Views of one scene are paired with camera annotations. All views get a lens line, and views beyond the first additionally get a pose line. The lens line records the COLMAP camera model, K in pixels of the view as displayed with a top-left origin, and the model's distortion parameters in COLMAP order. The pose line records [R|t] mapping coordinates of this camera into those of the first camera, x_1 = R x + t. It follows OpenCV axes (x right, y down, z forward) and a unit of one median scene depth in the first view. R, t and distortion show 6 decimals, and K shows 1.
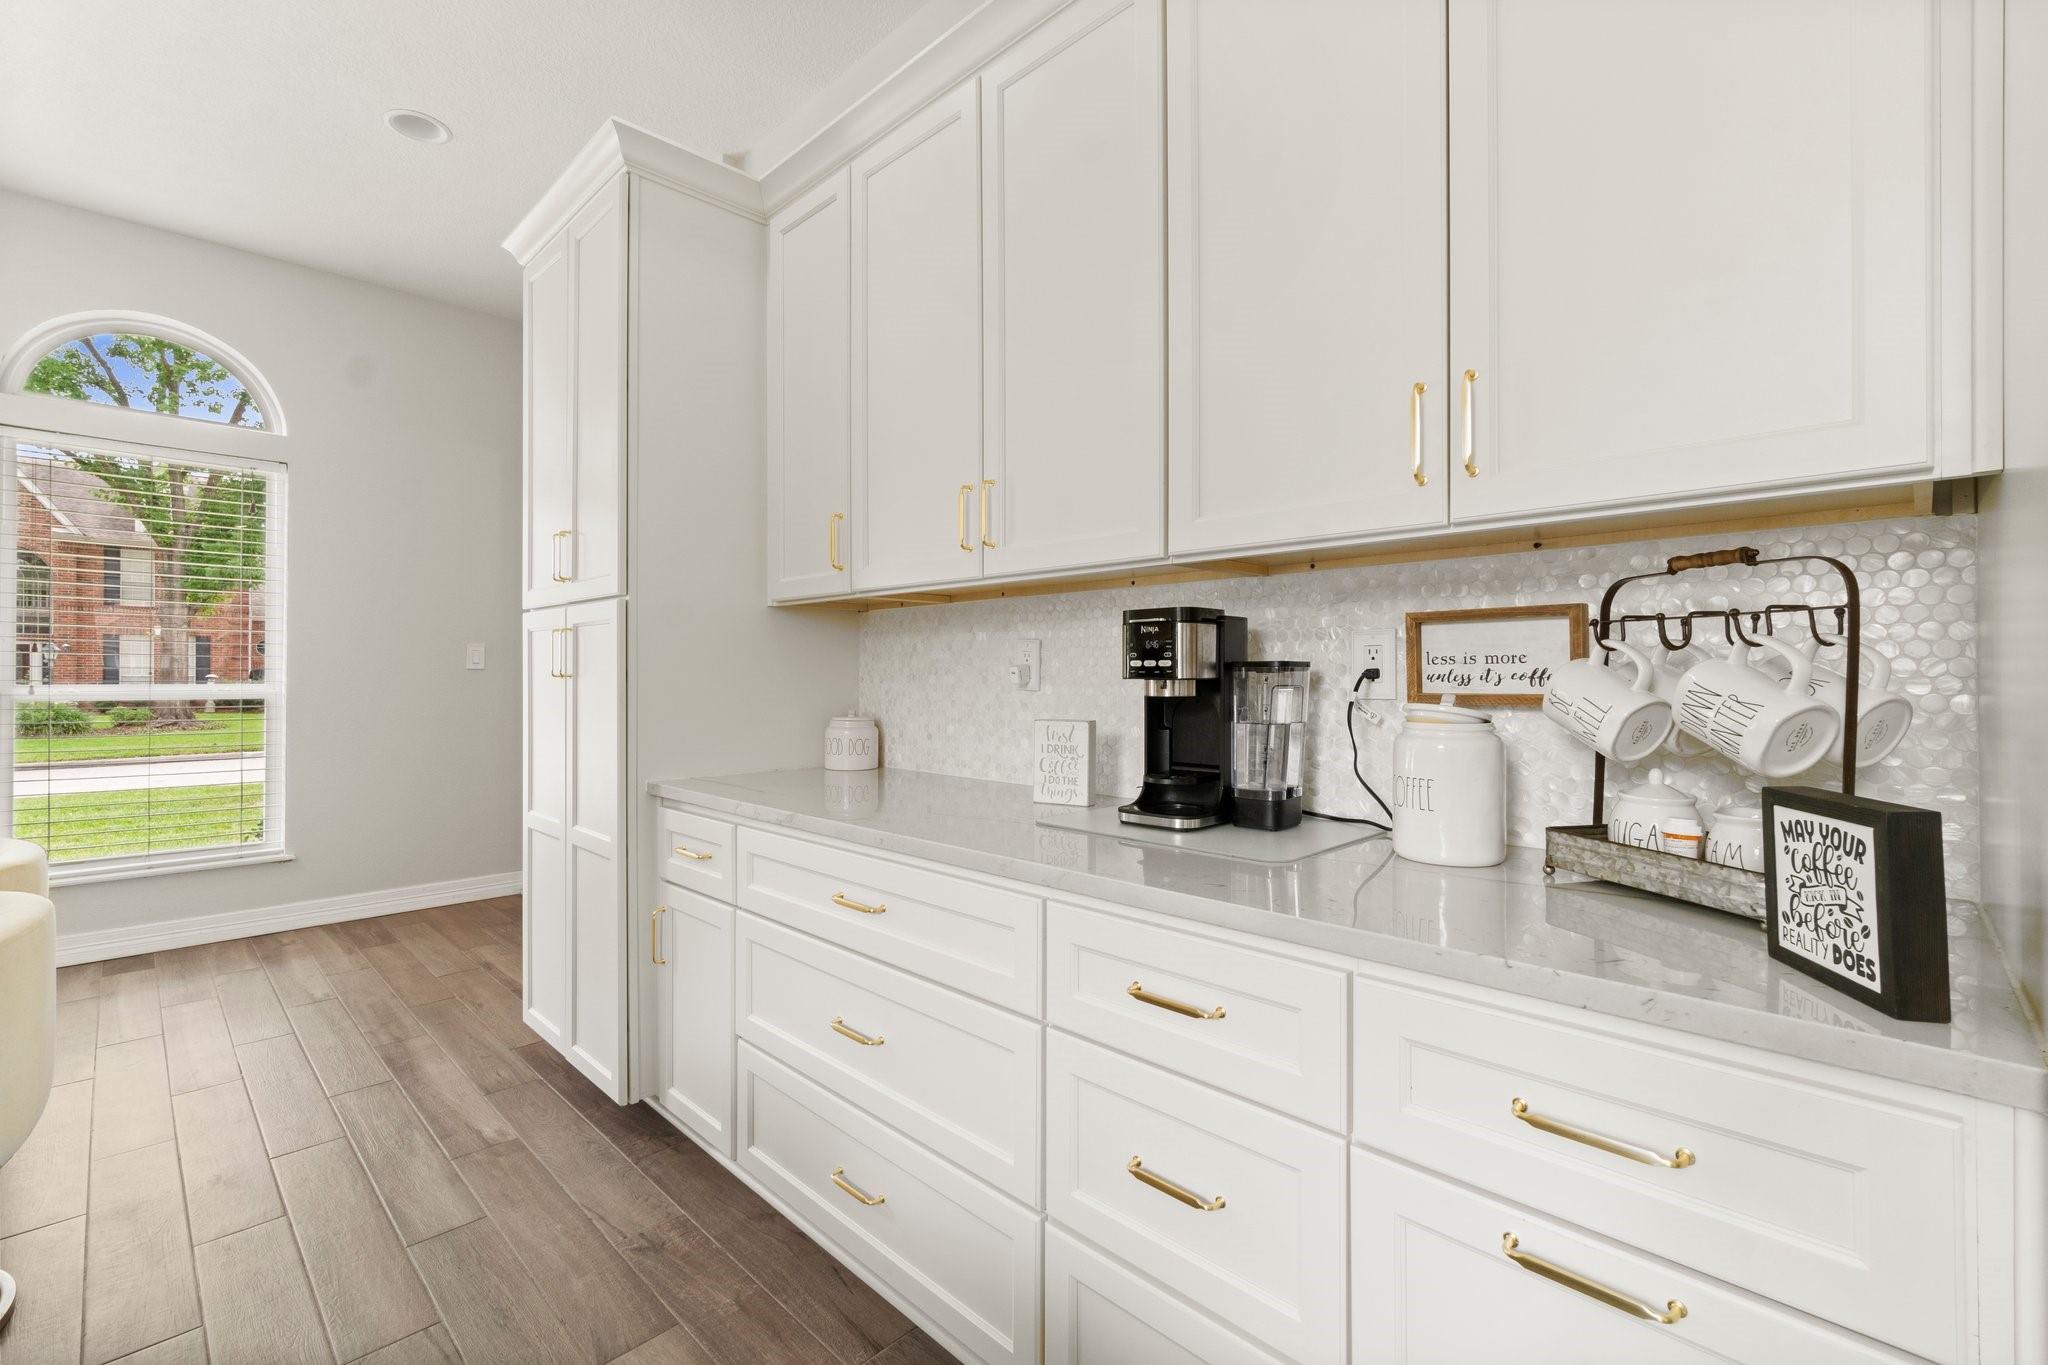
lens RADIAL K [[880.4, 0, 1006.5], [0, 880.4, 673.6], [0, 0, 1]] dist [-0.002979, 0.000964]
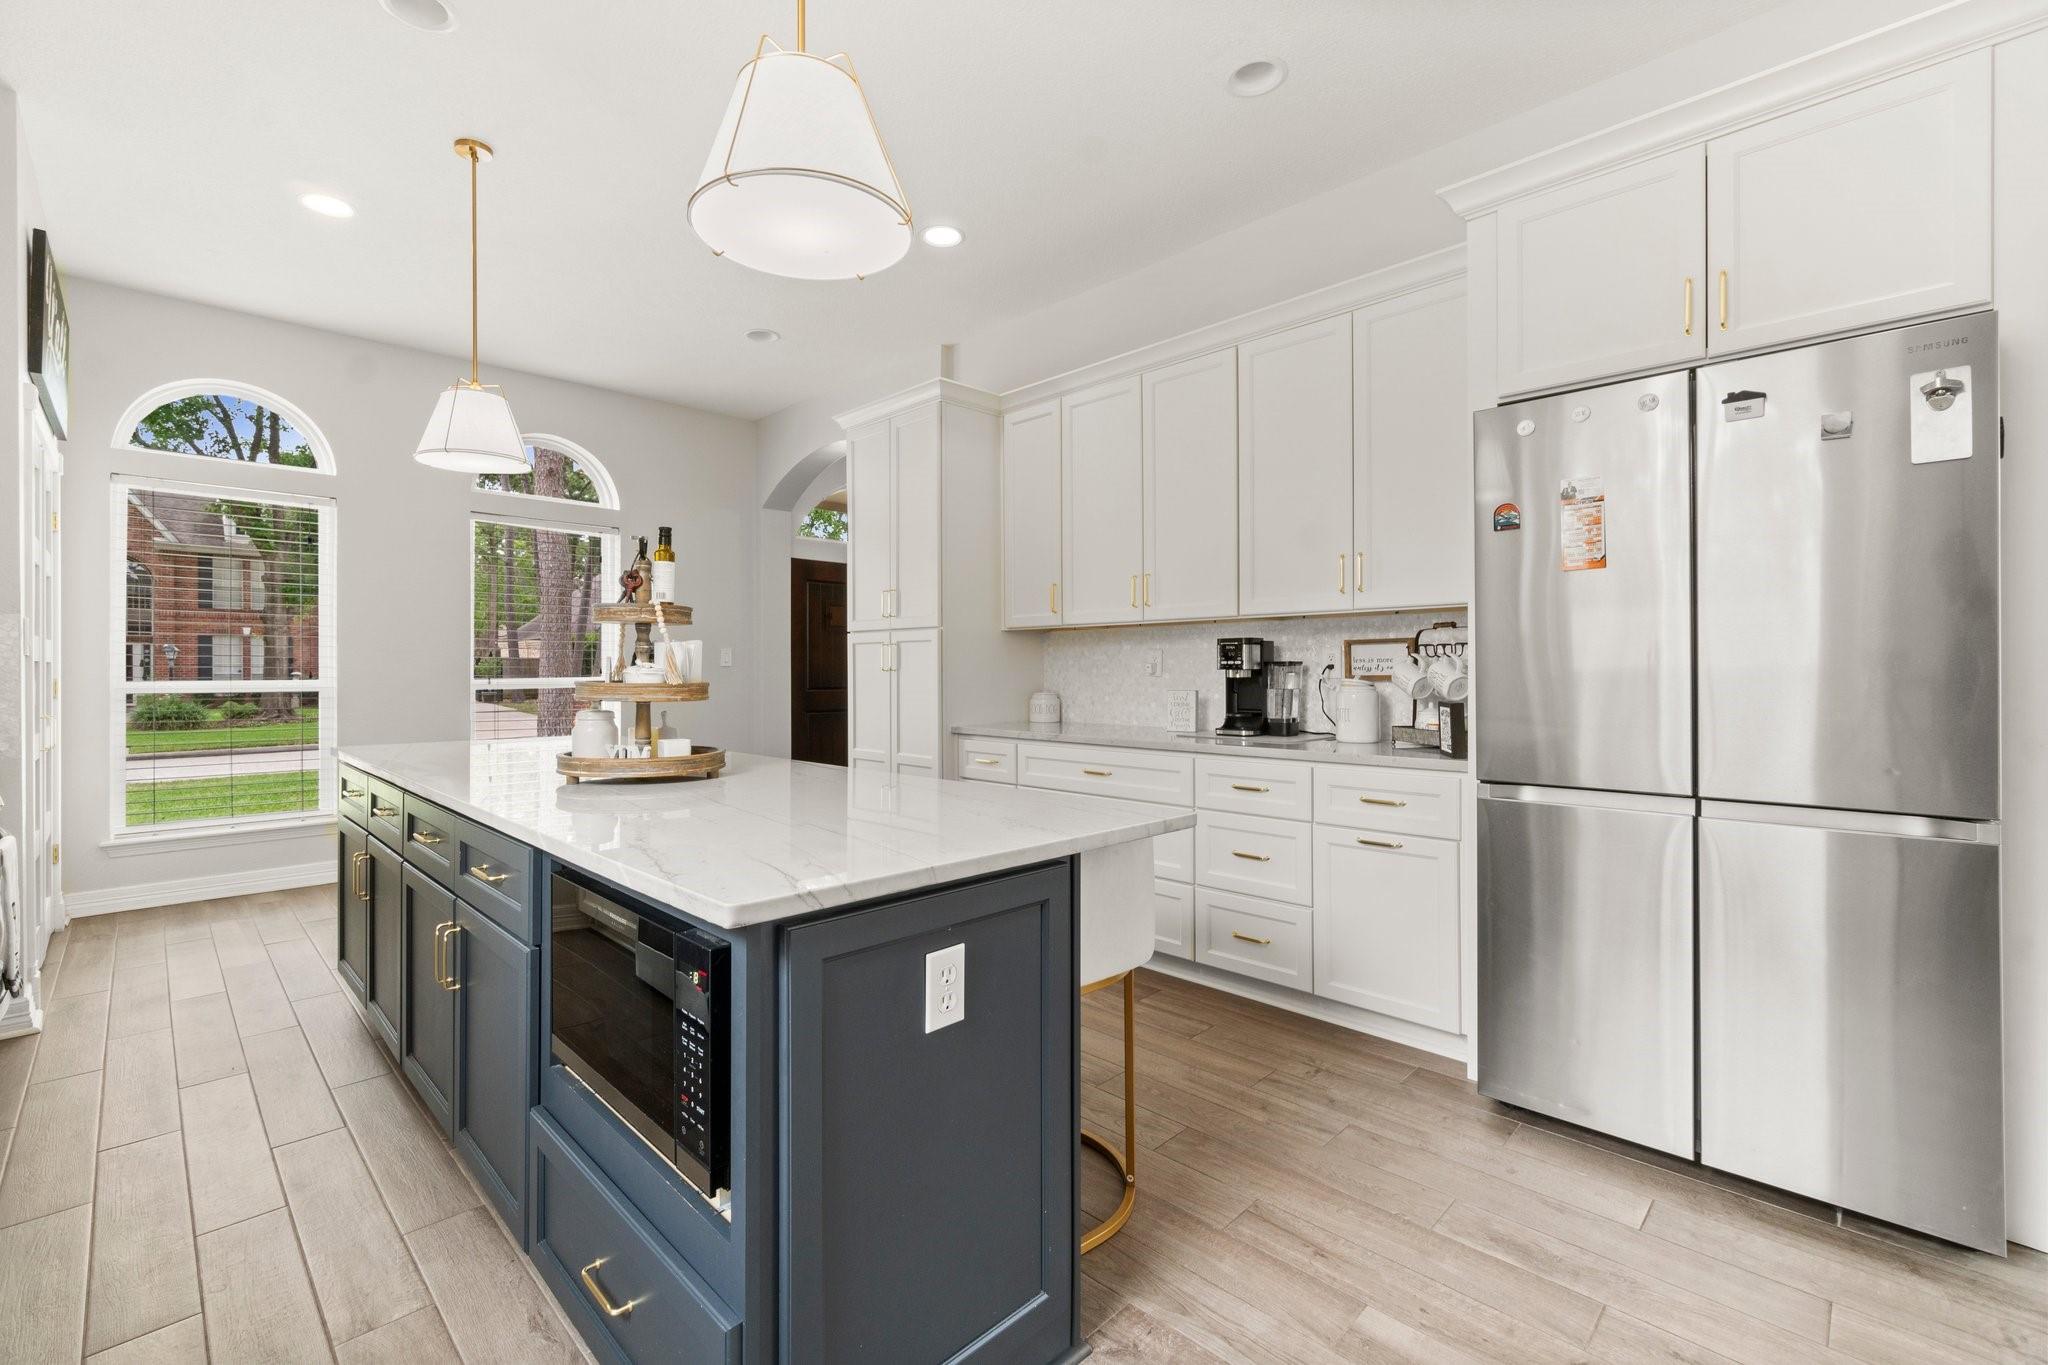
lens RADIAL K [[880.4, 0, 1007.2], [0, 880.4, 673.8], [0, 0, 1]] dist [-0.002979, 0.000964]
pose [[0.999927, -0.004488, -0.011177, -0.321460], [0.004566, 0.999966, 0.006910, -0.000830], [0.011145, -0.006960, 0.999914, -1.051946]]
